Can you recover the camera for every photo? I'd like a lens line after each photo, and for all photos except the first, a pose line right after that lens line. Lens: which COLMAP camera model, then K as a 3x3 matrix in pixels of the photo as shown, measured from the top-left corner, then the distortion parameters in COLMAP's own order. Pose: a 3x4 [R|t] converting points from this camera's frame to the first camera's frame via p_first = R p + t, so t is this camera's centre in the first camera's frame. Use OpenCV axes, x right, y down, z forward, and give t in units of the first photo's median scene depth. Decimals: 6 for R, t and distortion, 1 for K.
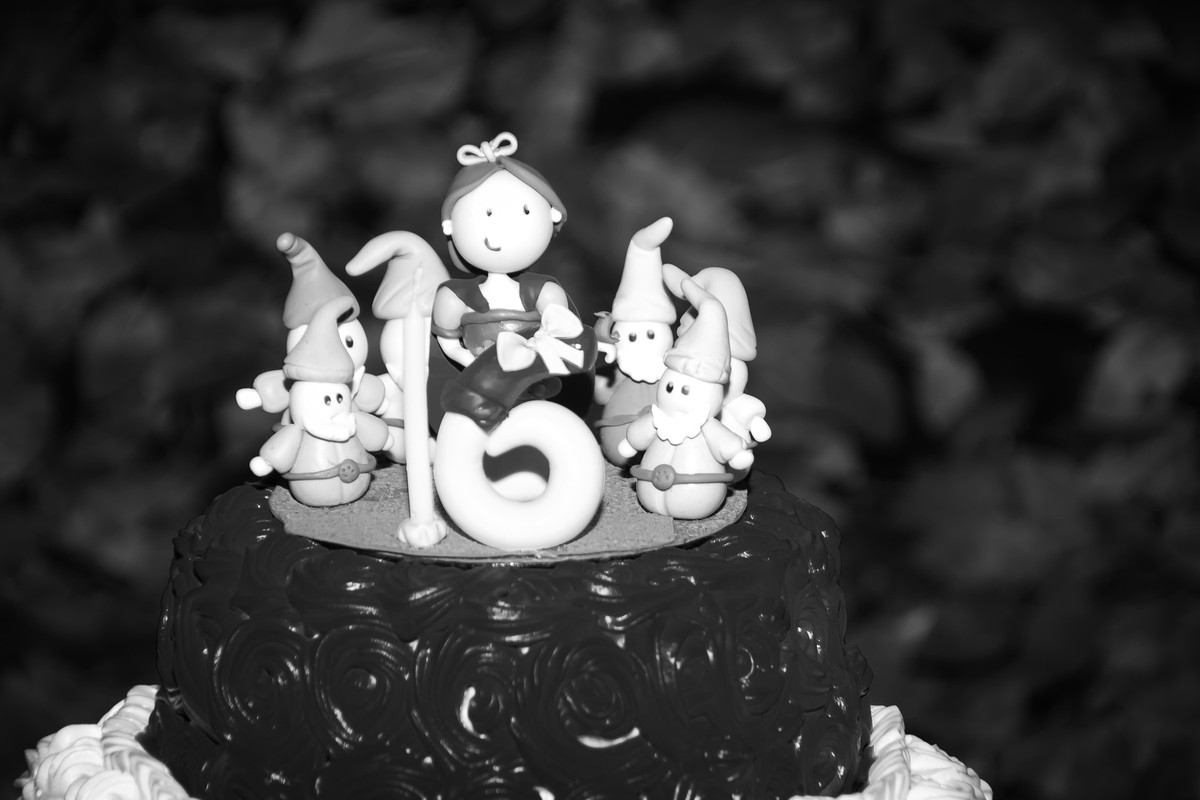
lens RADIAL K [[5328.3, 0, 600.0], [0, 5328.3, 400.0], [0, 0, 1]] dist [0.030507, 0.063768]
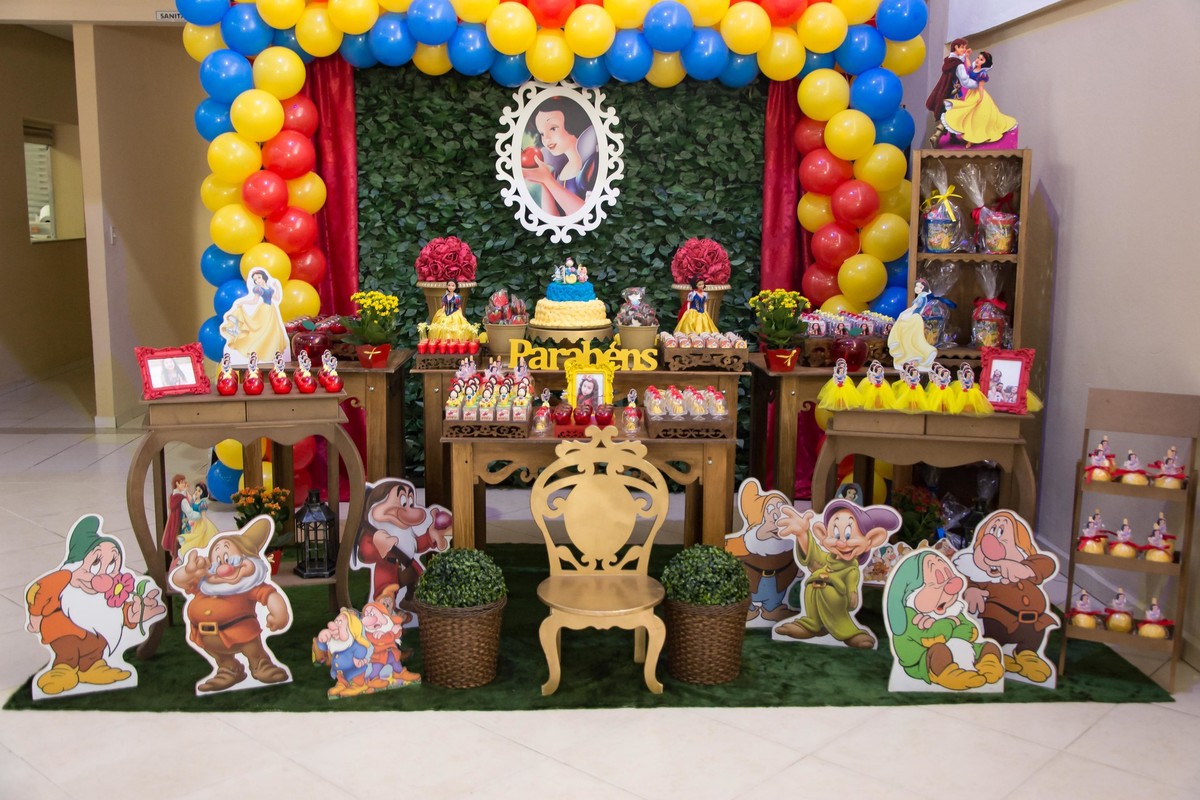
lens RADIAL K [[1188.3, 0, 600.0], [0, 1188.3, 400.0], [0, 0, 1]] dist [-0.052459, 0.071595]
pose [[0.999903, -0.007748, 0.011591, 0.024617], [0.007962, 0.999796, -0.018549, 0.412624], [-0.011445, 0.018640, 0.999761, -2.306682]]
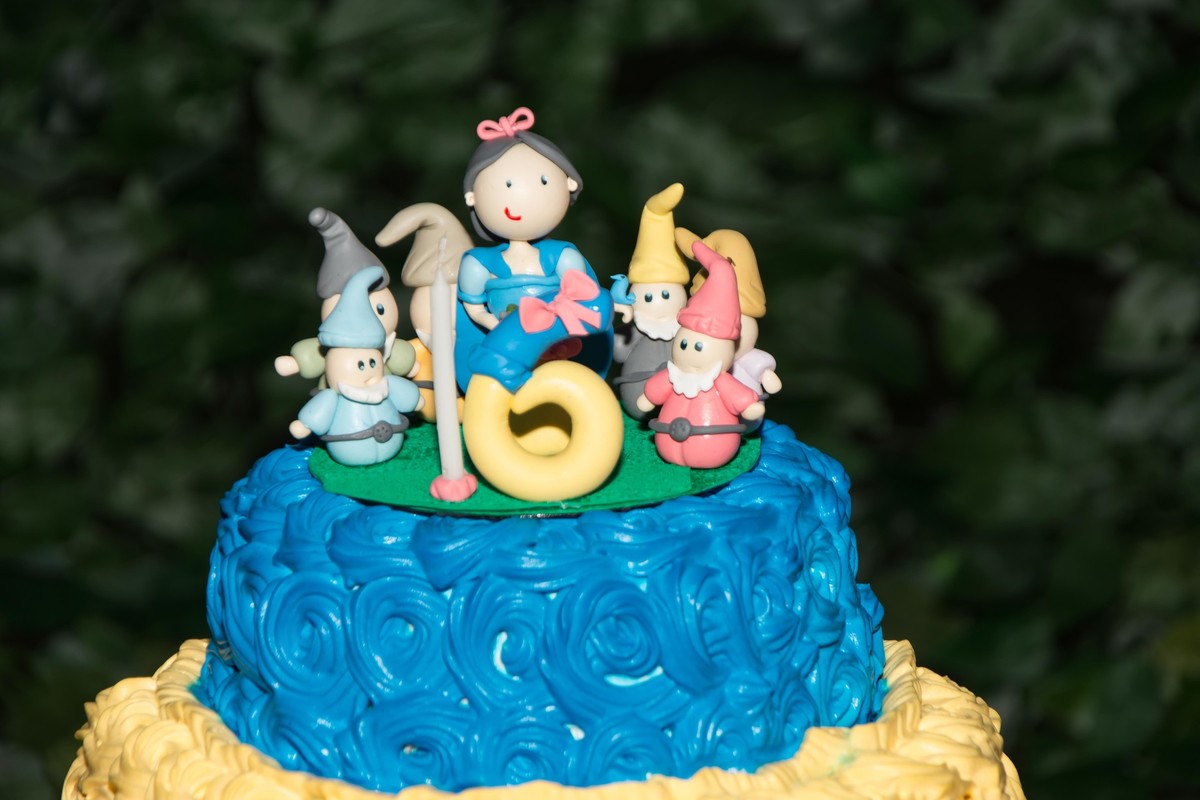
lens RADIAL K [[5328.3, 0, 600.0], [0, 5328.3, 400.0], [0, 0, 1]] dist [0.030507, 0.063768]
pose [[0.999610, -0.026700, -0.008152, 0.004727], [0.026769, 0.999606, 0.008471, -0.000756], [0.007923, -0.008686, 0.999931, -0.057469]]
